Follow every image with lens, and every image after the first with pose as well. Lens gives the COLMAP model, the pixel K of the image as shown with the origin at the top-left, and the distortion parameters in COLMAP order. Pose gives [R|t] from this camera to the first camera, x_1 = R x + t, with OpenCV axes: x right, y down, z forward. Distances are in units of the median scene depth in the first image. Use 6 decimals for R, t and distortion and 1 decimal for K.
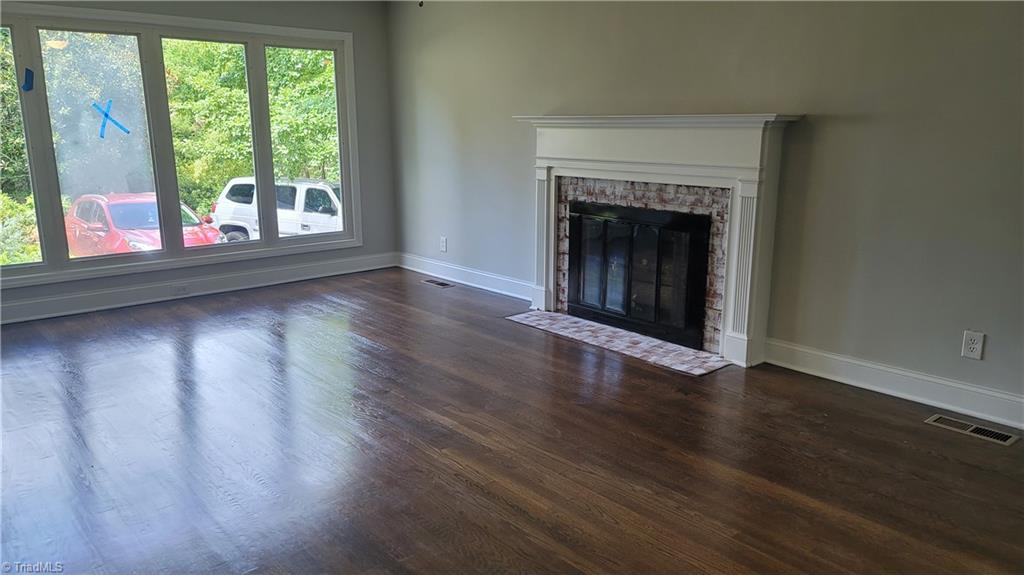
lens RADIAL K [[747.8, 0, 516.0], [0, 747.8, 287.0], [0, 0, 1]] dist [0.064407, 0.002047]
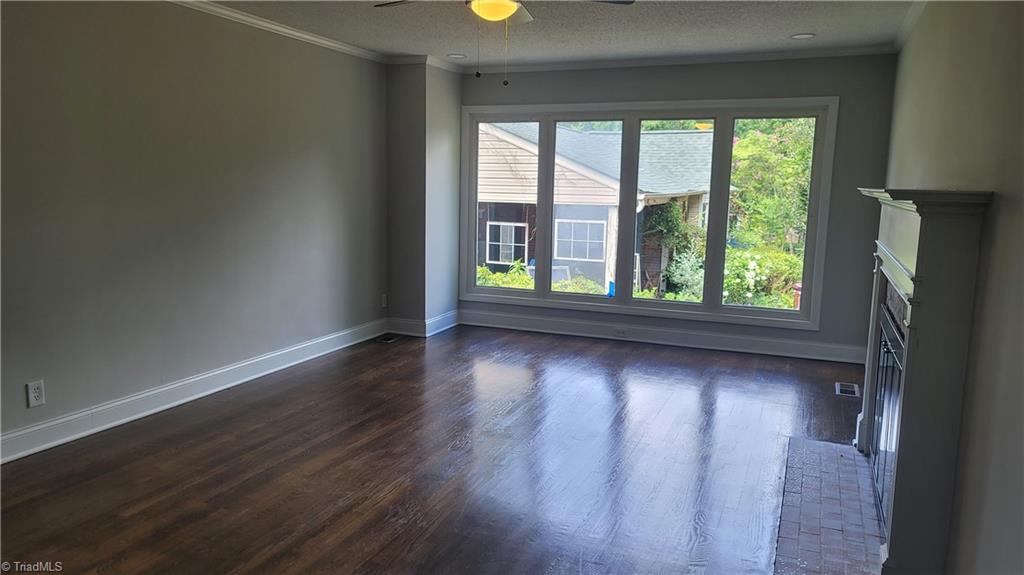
lens RADIAL K [[747.8, 0, 504.2], [0, 747.8, 291.8], [0, 0, 1]] dist [0.064407, 0.002047]
pose [[0.444724, 0.143815, -0.884046, 0.604254], [-0.215302, 0.975249, 0.050343, -0.095481], [0.869405, 0.167949, 0.464681, 0.375255]]
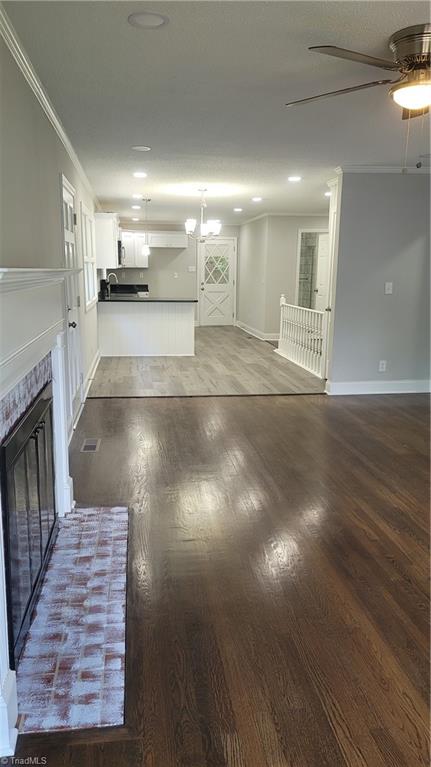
lens RADIAL K [[560.1, 0, 208.1], [0, 560.1, 384.3], [0, 0, 1]] dist [0.064407, 0.002047]
pose [[-0.828390, -0.127654, 0.545412, -0.240120], [0.103205, 0.922235, 0.372602, -0.293998], [-0.550562, 0.364949, -0.750795, 1.286863]]
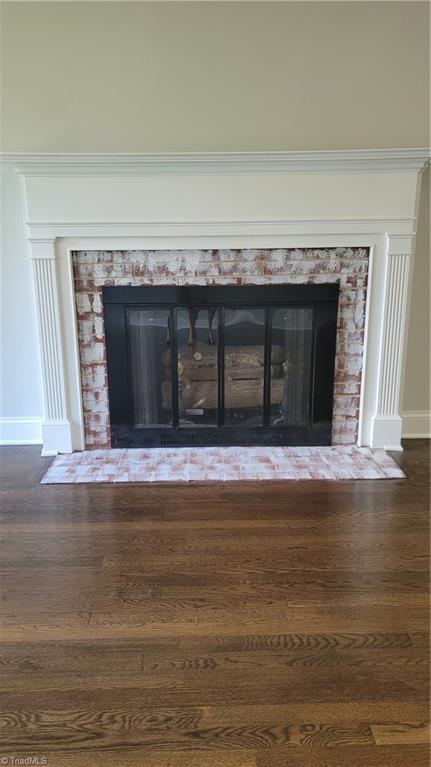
lens RADIAL K [[560.1, 0, 205.0], [0, 560.1, 383.3], [0, 0, 1]] dist [0.064407, 0.002047]
pose [[0.653383, -0.206622, 0.728284, -0.280239], [0.176033, 0.977129, 0.119293, -0.080642], [-0.736276, 0.050258, 0.674812, 0.644227]]
